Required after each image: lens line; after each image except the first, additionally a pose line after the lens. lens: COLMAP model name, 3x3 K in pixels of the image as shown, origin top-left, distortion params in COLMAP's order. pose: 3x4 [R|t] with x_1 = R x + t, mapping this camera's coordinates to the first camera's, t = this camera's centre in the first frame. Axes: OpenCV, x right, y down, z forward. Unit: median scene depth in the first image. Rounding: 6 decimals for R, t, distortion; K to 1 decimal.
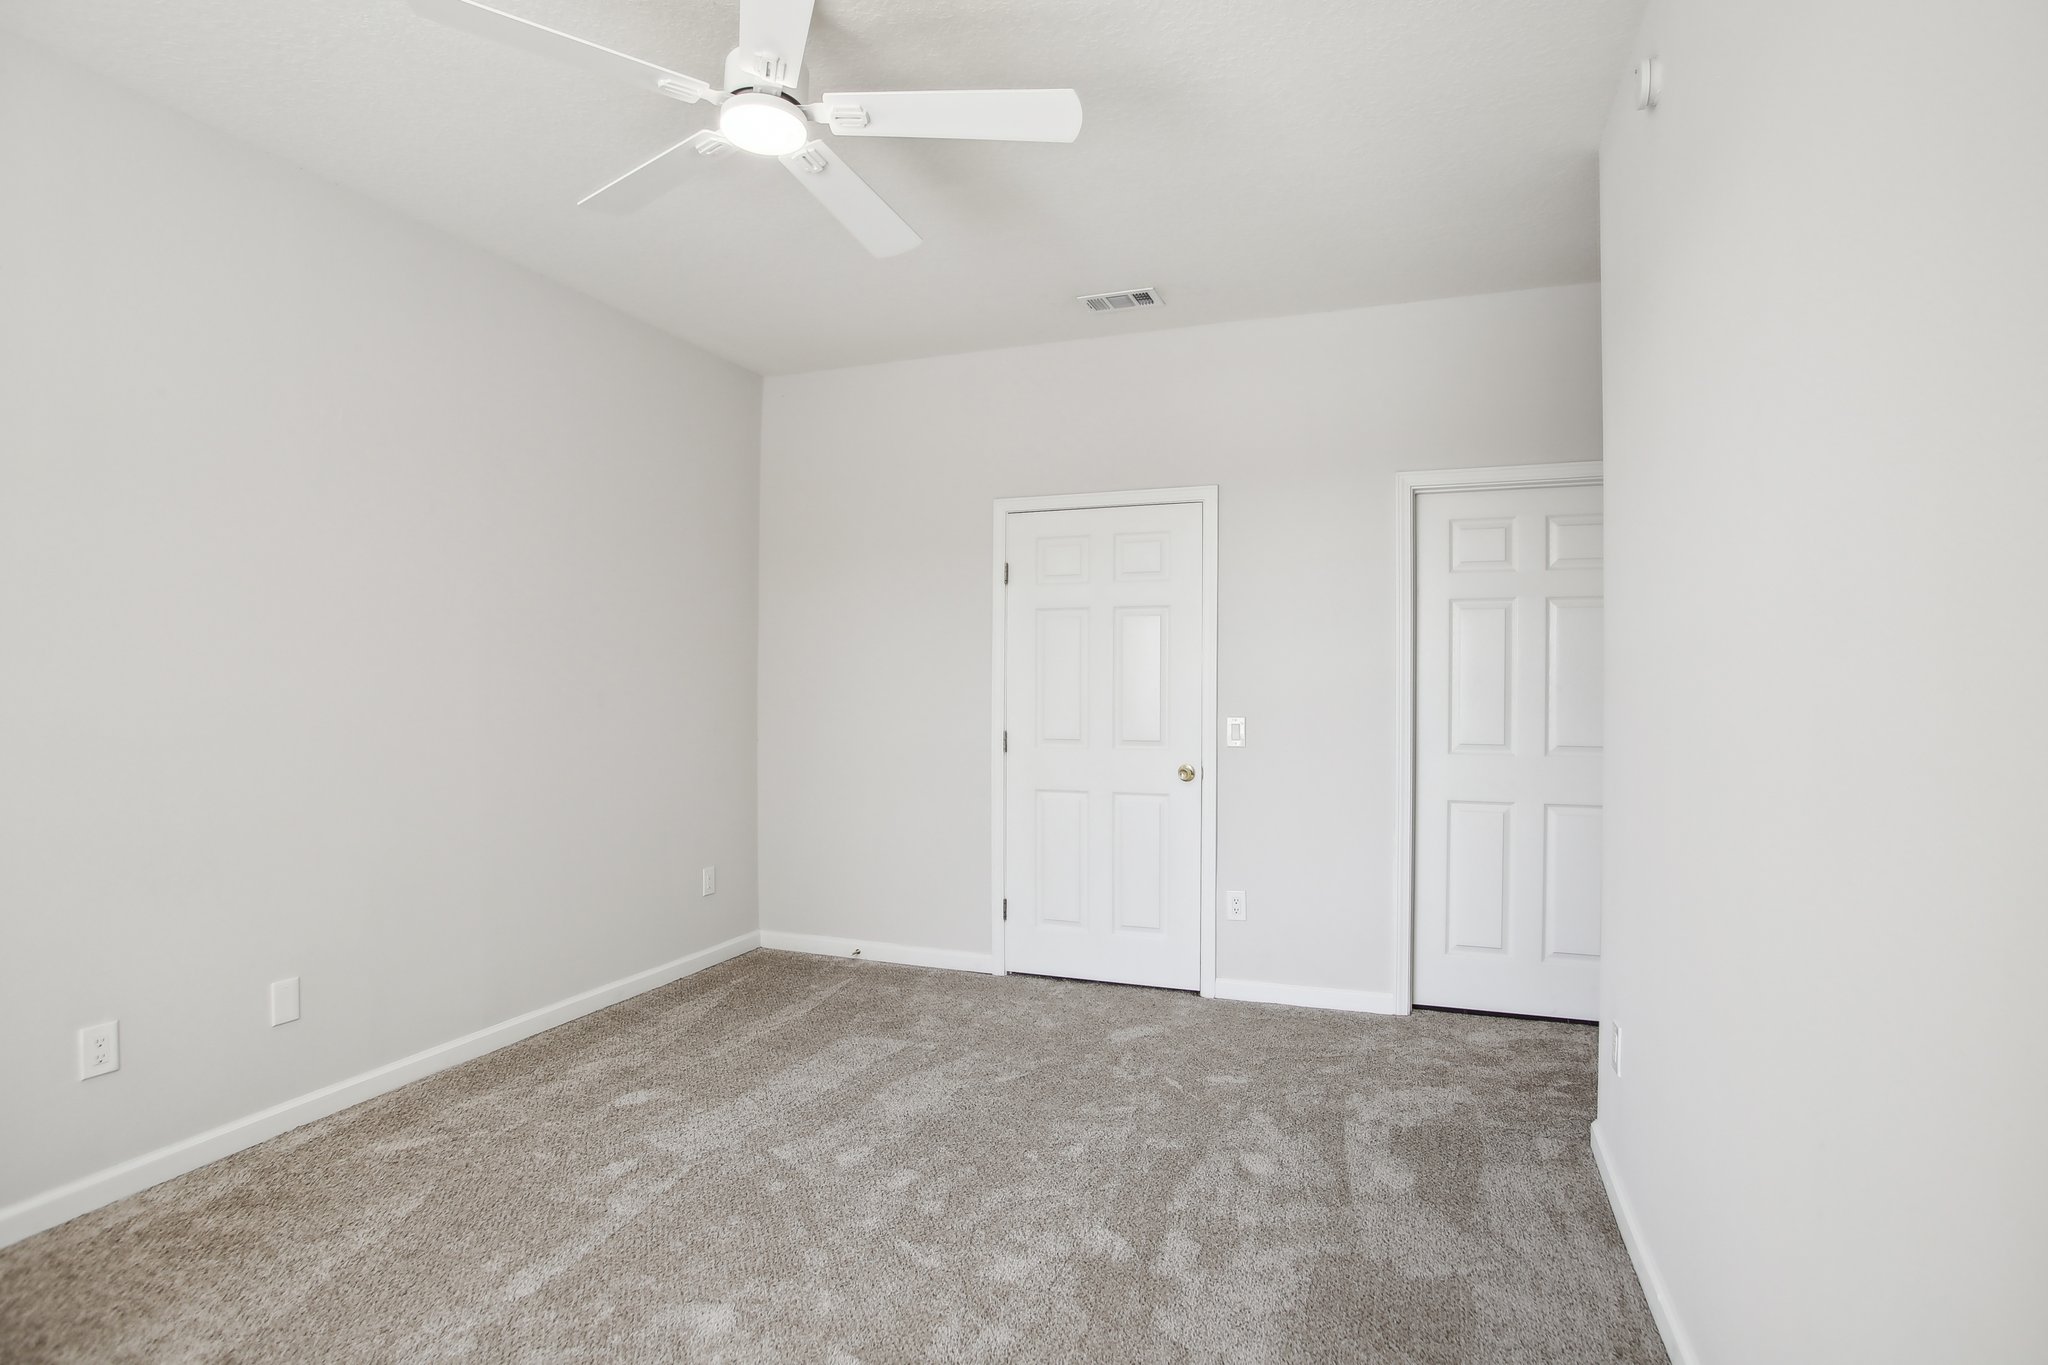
lens RADIAL K [[1064.3, 0, 1021.0], [0, 1064.3, 685.6], [0, 0, 1]] dist [-0.061133, -0.000328]
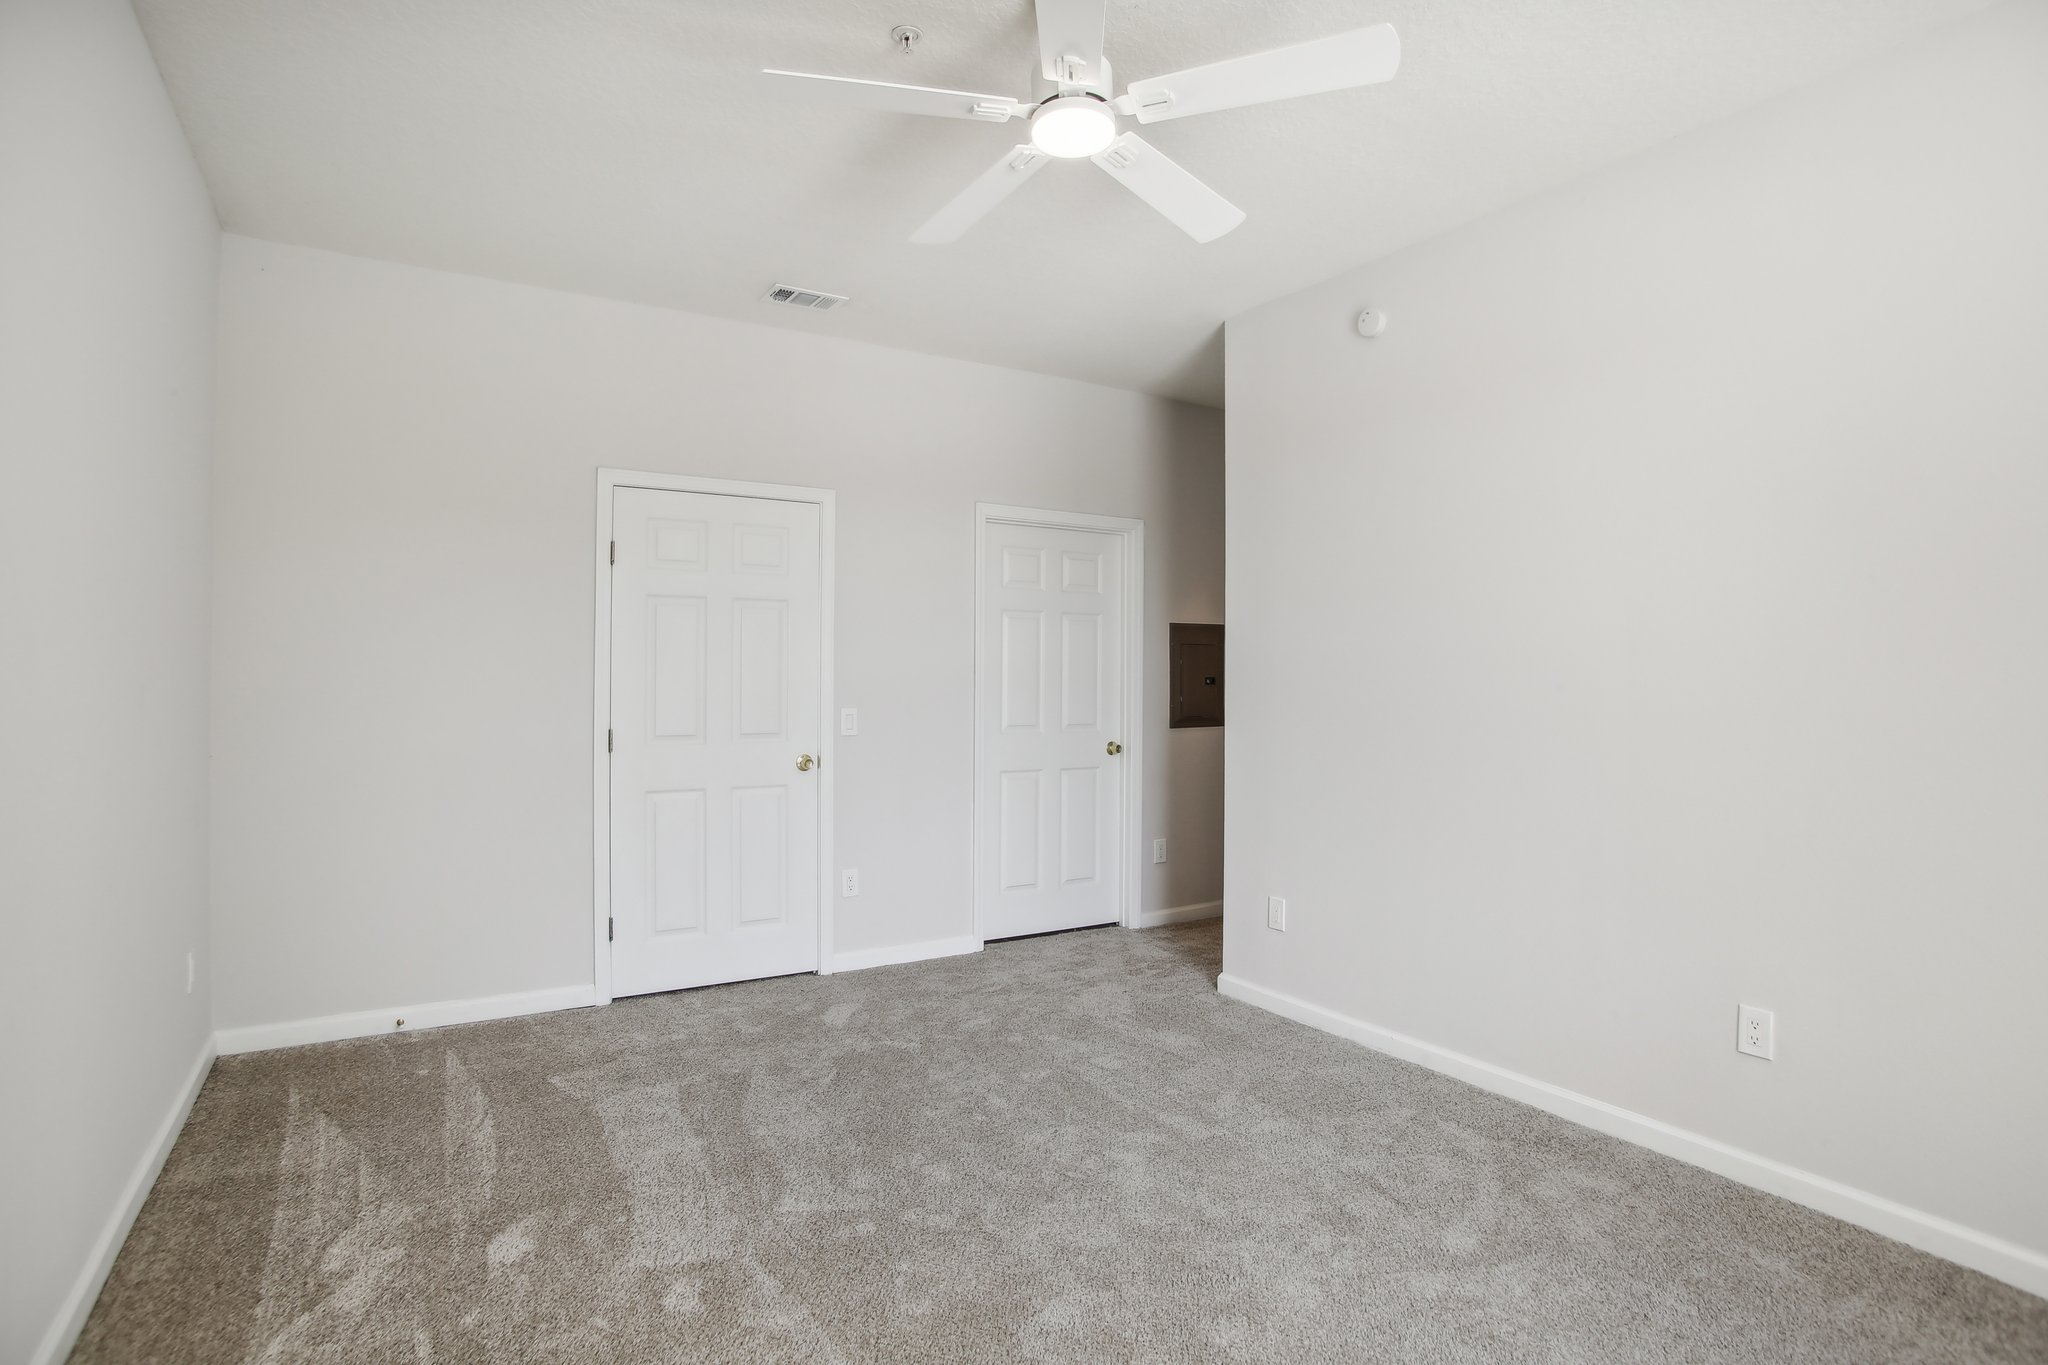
lens RADIAL K [[1027.7, 0, 1024.4], [0, 1027.7, 676.6], [0, 0, 1]] dist [-0.072458, 0.028356]
pose [[0.622090, 0.002881, 0.782940, -0.489267], [0.002001, 0.999984, -0.005269, 0.004325], [-0.782943, 0.004844, 0.622075, 0.210381]]
